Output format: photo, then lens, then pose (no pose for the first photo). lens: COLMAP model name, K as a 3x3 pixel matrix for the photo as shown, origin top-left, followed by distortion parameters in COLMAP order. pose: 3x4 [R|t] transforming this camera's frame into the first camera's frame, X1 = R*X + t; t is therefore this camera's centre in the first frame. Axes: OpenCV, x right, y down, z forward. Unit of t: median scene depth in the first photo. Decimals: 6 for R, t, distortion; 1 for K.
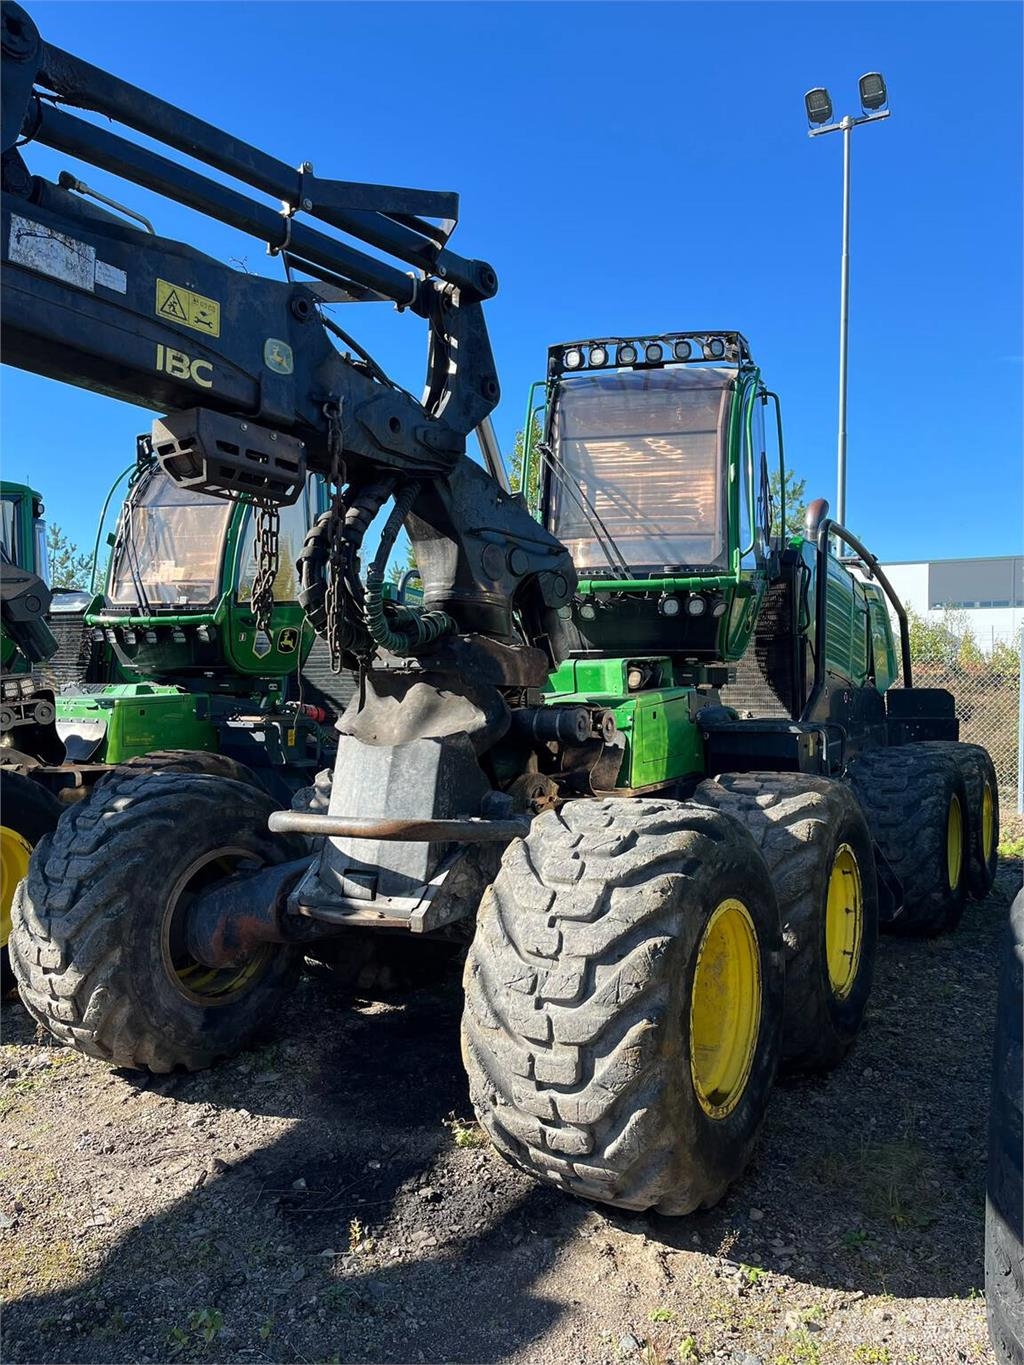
lens RADIAL K [[1034.9, 0, 502.7], [0, 1034.9, 681.8], [0, 0, 1]] dist [0.073826, -0.099357]
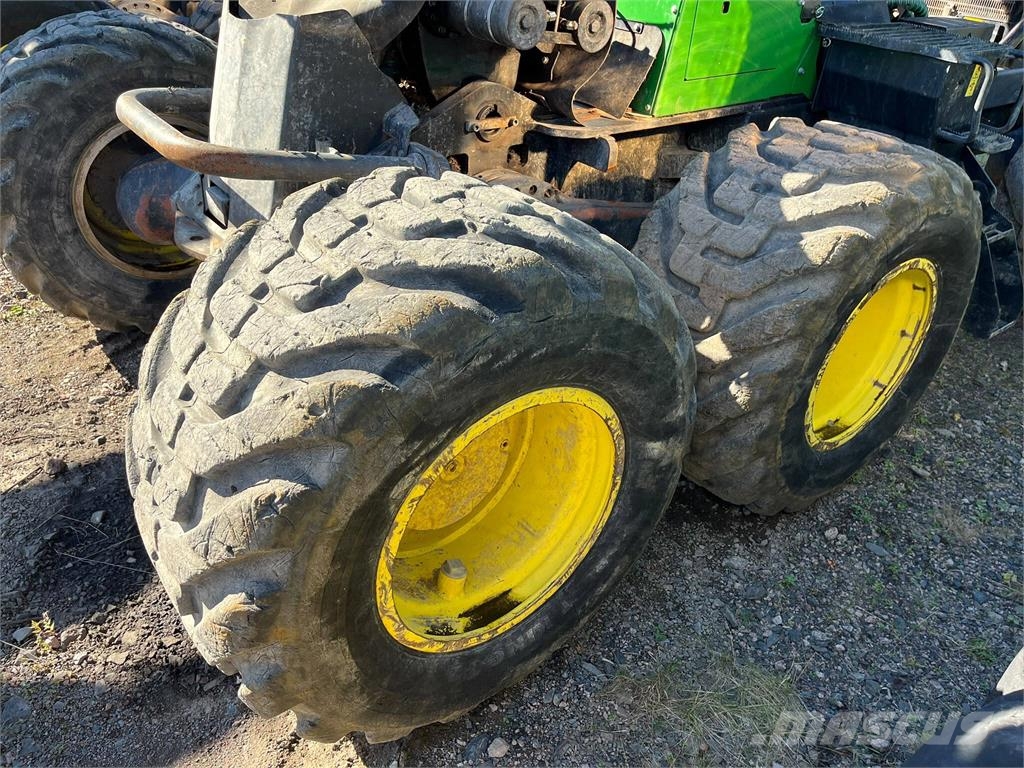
lens RADIAL K [[776.4, 0, 511.8], [0, 776.4, 375.9], [0, 0, 1]] dist [0.073826, -0.099357]
pose [[0.933681, 0.249963, -0.256432, 0.255715], [-0.080901, 0.844802, 0.528927, -0.031325], [0.348847, -0.473104, 0.808998, 0.506752]]
